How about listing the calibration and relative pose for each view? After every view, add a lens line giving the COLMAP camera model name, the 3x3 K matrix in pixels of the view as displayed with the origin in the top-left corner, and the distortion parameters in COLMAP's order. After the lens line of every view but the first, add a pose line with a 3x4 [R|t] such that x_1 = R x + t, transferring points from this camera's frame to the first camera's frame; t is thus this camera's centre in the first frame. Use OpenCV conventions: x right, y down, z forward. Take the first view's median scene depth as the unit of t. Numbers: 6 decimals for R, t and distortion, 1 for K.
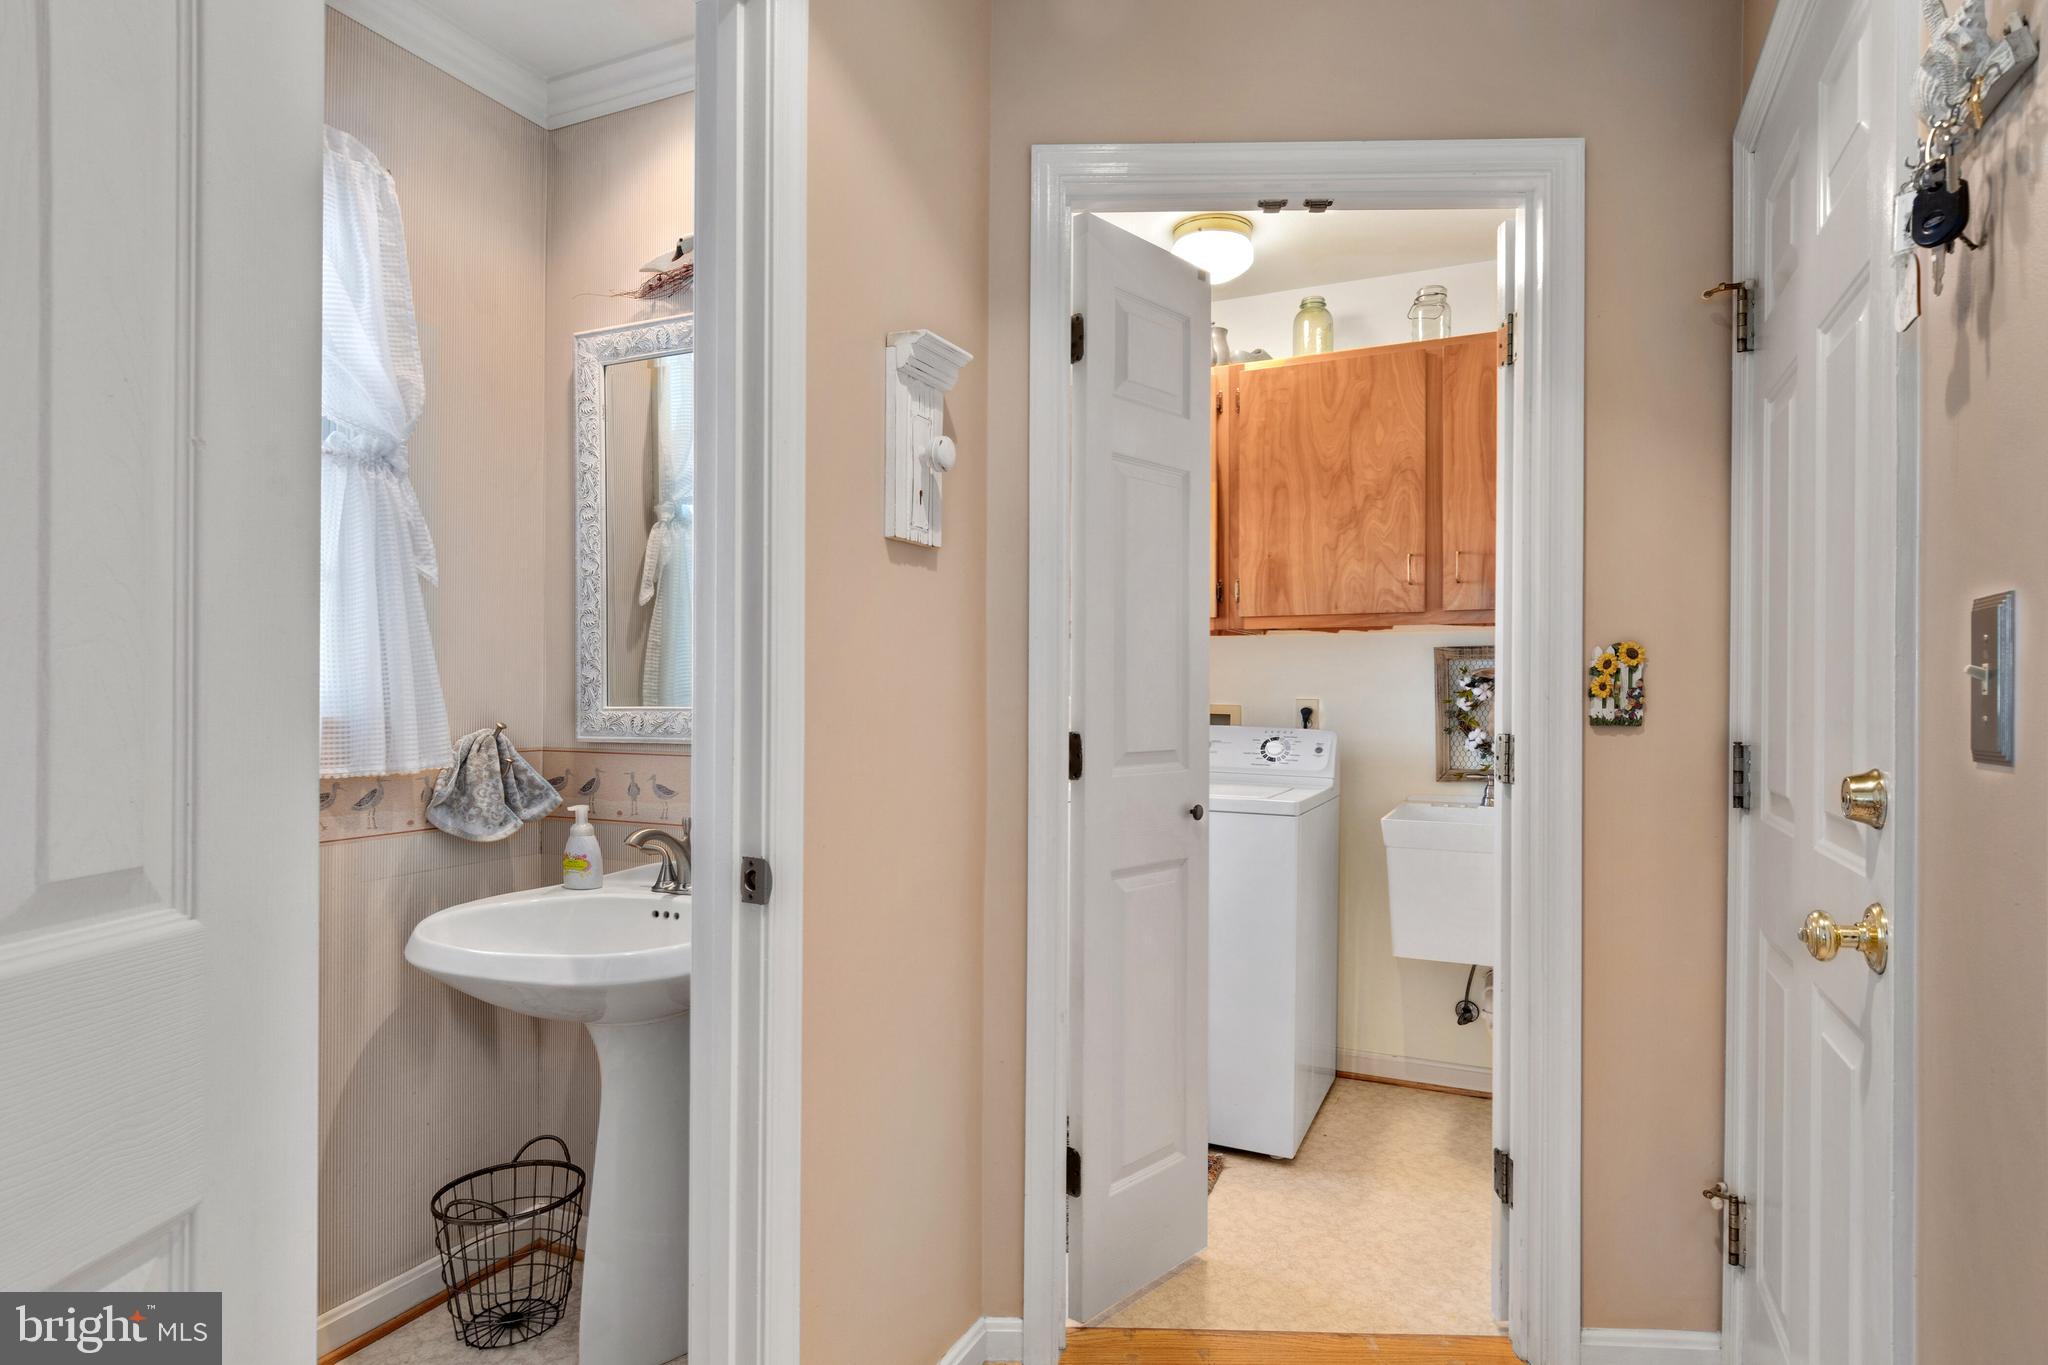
lens RADIAL K [[1098.6, 0, 1030.7], [0, 1098.6, 686.1], [0, 0, 1]] dist [0.005501, -0.001430]
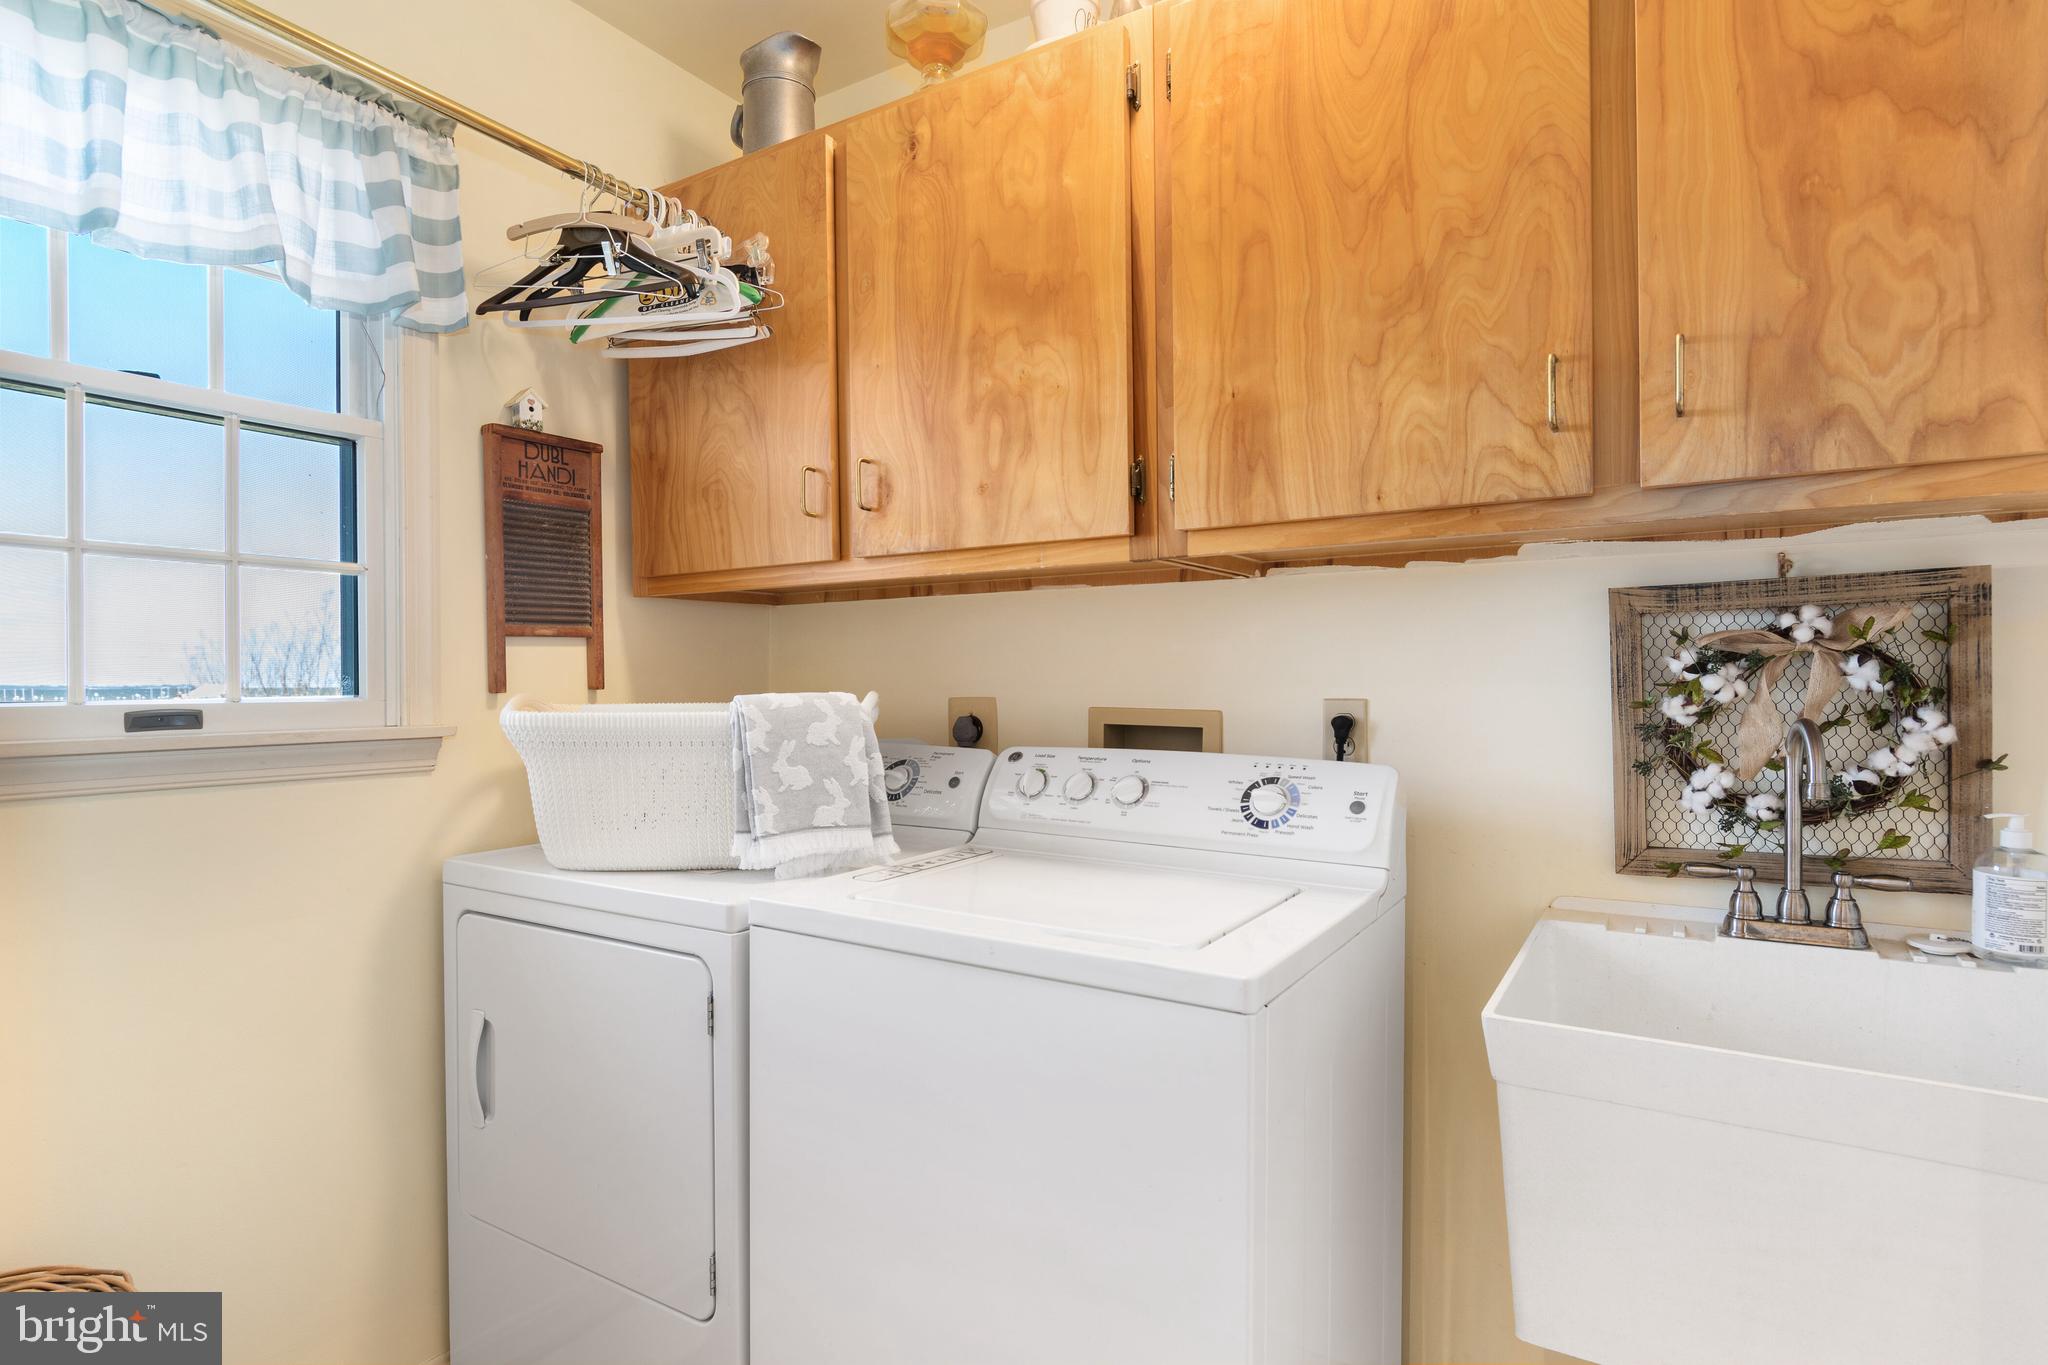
lens RADIAL K [[1098.6, 0, 1013.7], [0, 1098.6, 681.1], [0, 0, 1]] dist [0.005501, -0.001430]
pose [[0.992506, -0.009363, -0.121840, 0.177292], [0.009714, 0.999950, 0.002284, 0.000477], [0.121813, -0.003450, 0.992547, 0.519214]]
